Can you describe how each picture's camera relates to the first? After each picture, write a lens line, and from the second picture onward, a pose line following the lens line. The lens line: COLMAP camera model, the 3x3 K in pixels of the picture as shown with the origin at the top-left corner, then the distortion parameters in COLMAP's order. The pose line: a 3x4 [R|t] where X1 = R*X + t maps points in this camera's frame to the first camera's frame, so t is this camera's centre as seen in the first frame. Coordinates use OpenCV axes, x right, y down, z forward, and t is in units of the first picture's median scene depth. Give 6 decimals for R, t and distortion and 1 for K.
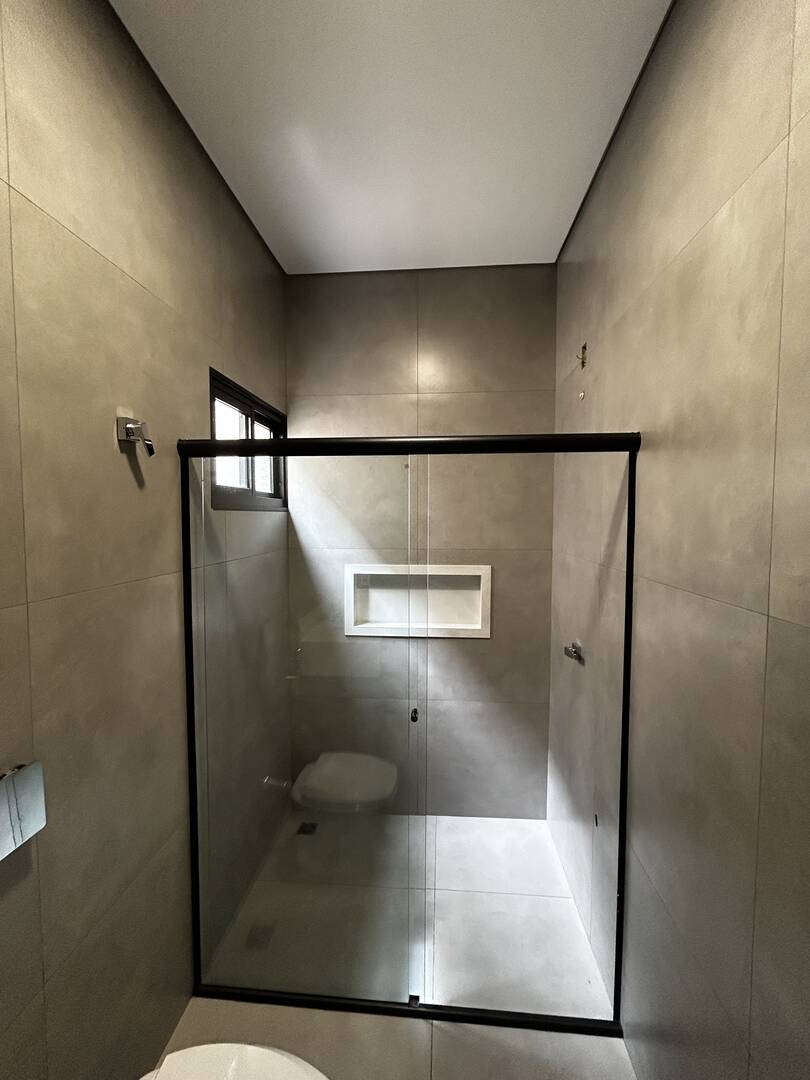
lens RADIAL K [[433.6, 0, 403.3], [0, 433.6, 536.9], [0, 0, 1]] dist [0.001948, -0.000374]
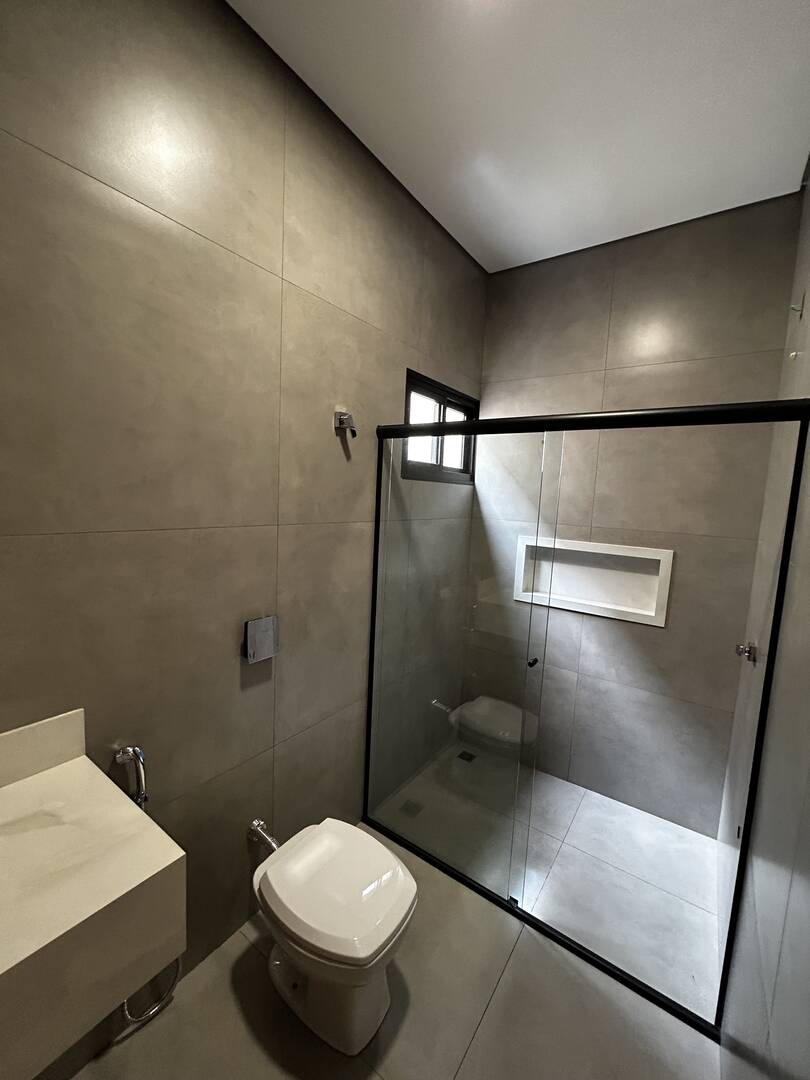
lens RADIAL K [[433.6, 0, 402.9], [0, 433.6, 537.0], [0, 0, 1]] dist [0.001948, -0.000374]
pose [[0.860288, 0.092975, -0.501259, 0.187650], [-0.072500, 0.995548, 0.060228, 0.026466], [0.504628, -0.015472, 0.863199, -0.103503]]
